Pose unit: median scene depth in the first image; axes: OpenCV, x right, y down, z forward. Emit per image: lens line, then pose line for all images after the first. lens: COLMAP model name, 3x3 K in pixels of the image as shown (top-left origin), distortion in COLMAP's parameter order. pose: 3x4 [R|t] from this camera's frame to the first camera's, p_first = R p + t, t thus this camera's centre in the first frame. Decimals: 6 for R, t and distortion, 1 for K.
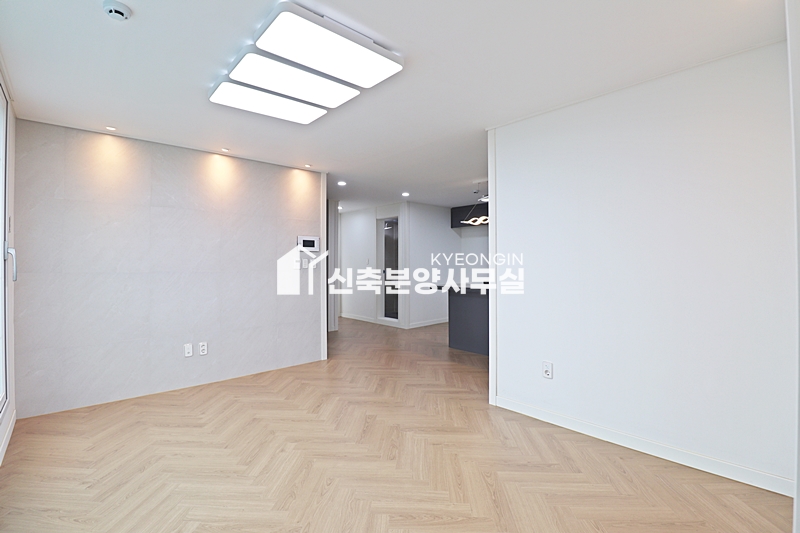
lens RADIAL K [[372.3, 0, 398.7], [0, 372.3, 263.5], [0, 0, 1]] dist [-0.010597, -0.001278]
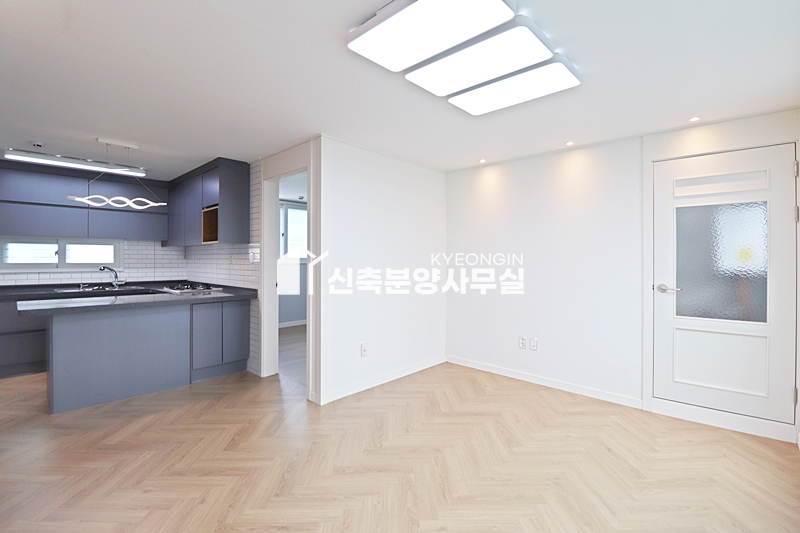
lens RADIAL K [[372.3, 0, 398.8], [0, 372.3, 263.8], [0, 0, 1]] dist [-0.010597, -0.001278]
pose [[-0.088544, -0.013192, 0.995985, -0.962804], [-0.004607, 0.999907, 0.012834, -0.030985], [-0.996062, -0.003452, -0.088597, 1.074804]]
